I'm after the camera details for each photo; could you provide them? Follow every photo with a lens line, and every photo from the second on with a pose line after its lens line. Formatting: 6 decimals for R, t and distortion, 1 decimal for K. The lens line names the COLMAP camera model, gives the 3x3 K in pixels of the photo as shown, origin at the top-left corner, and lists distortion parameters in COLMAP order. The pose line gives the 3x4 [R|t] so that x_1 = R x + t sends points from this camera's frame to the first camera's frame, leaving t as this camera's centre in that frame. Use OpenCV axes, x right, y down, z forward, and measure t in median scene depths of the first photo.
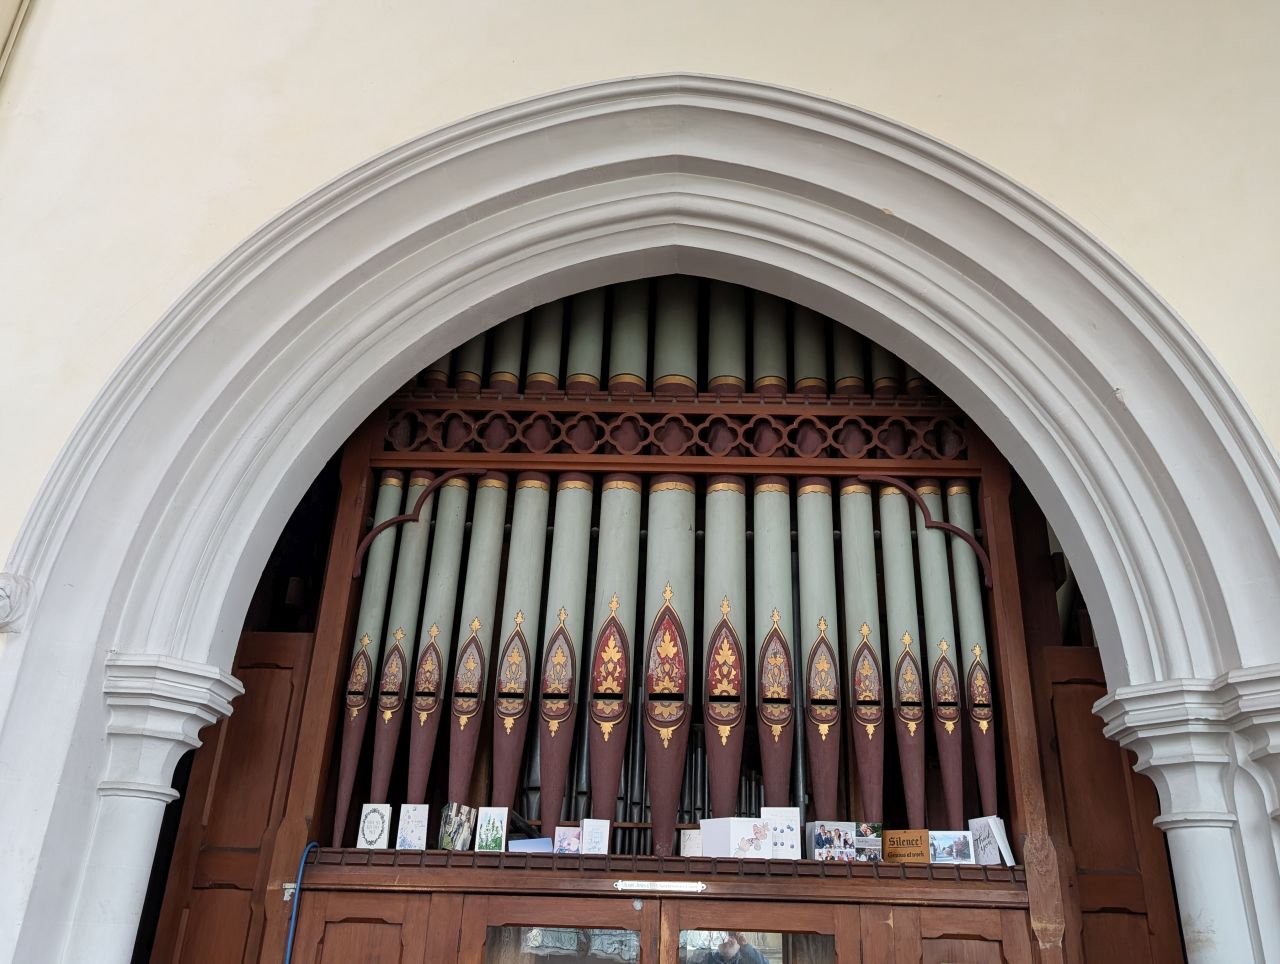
lens RADIAL K [[1041.9, 0, 640.0], [0, 1041.9, 482.0], [0, 0, 1]] dist [0.004589, -0.008654]
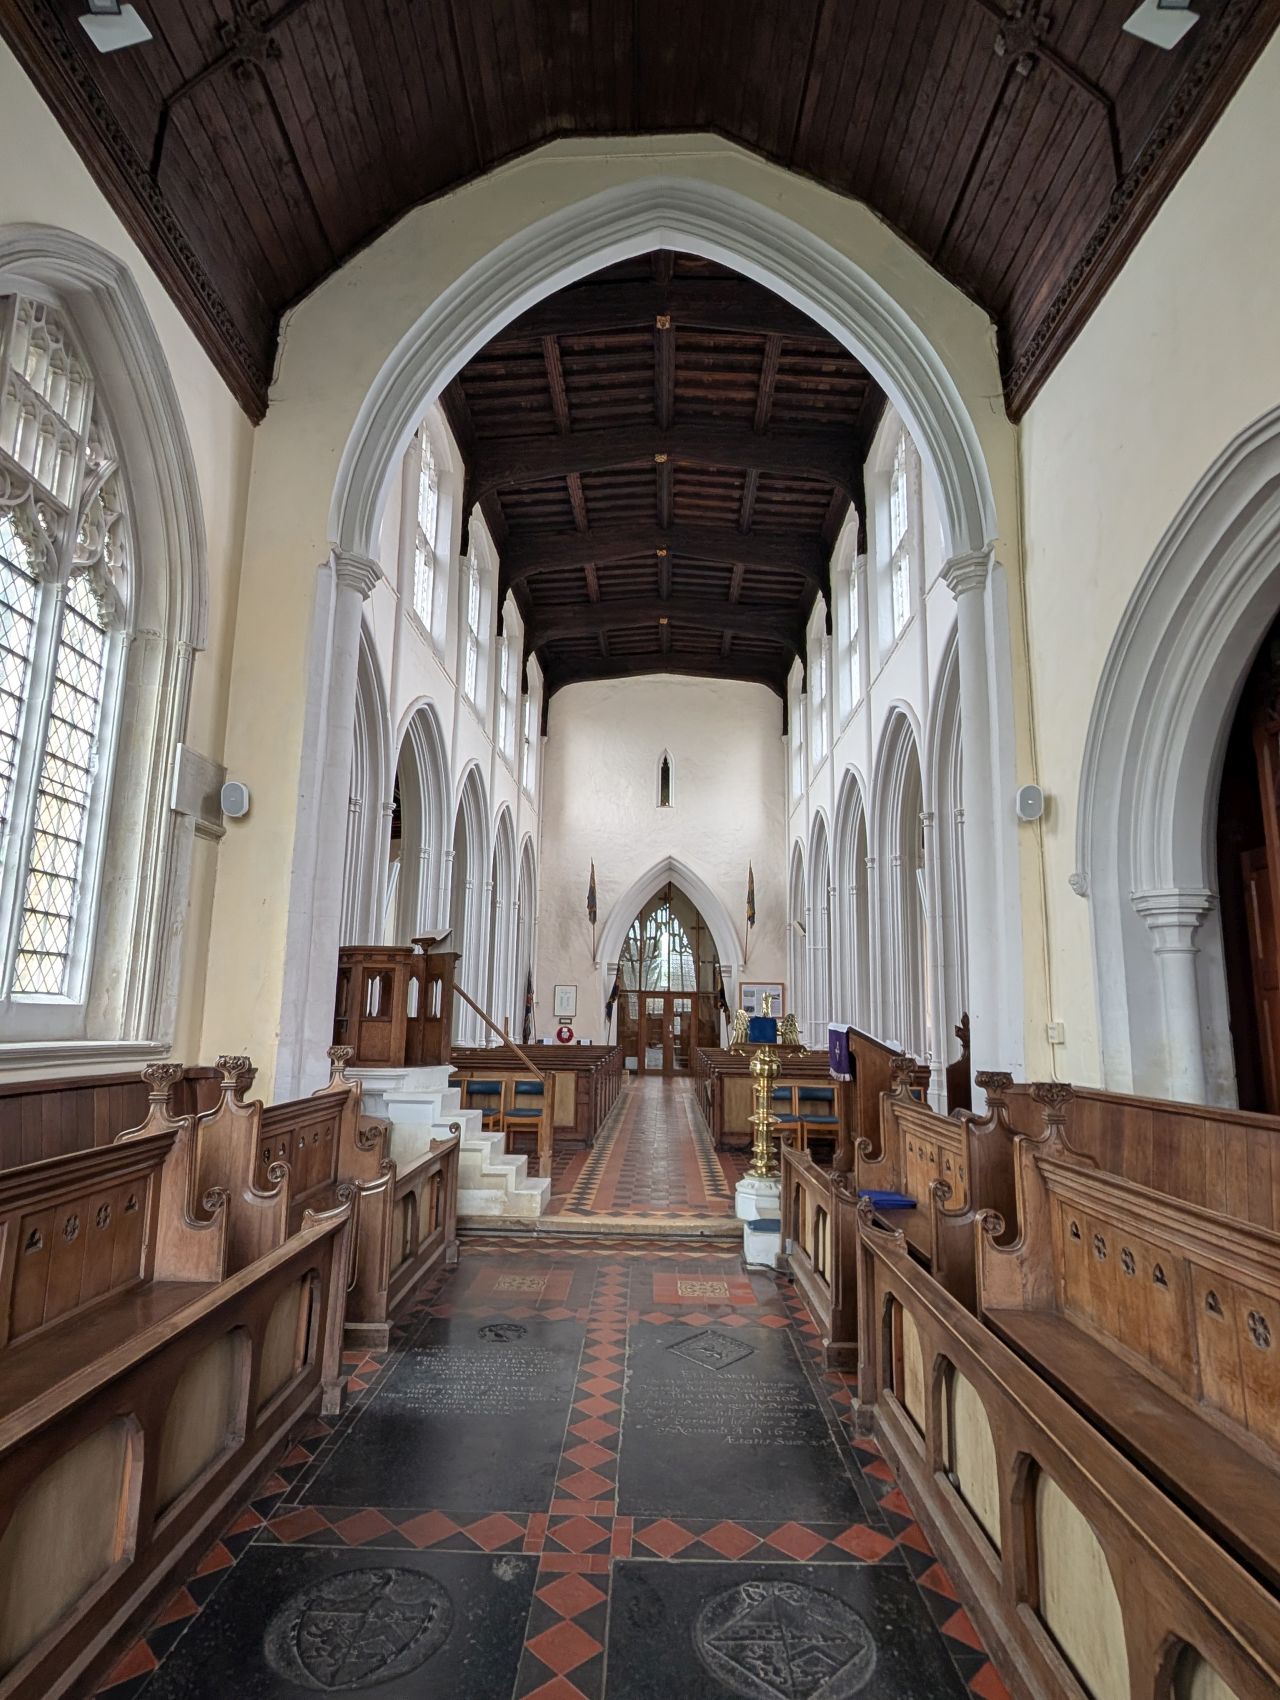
lens RADIAL K [[916.2, 0, 640.0], [0, 916.2, 850.0], [0, 0, 1]] dist [0.025828, -0.000117]
pose [[0.005536, -0.199809, -0.979819, 0.863083], [0.399549, 0.898665, -0.181002, 0.012469], [0.916695, -0.390484, 0.084808, -0.045589]]
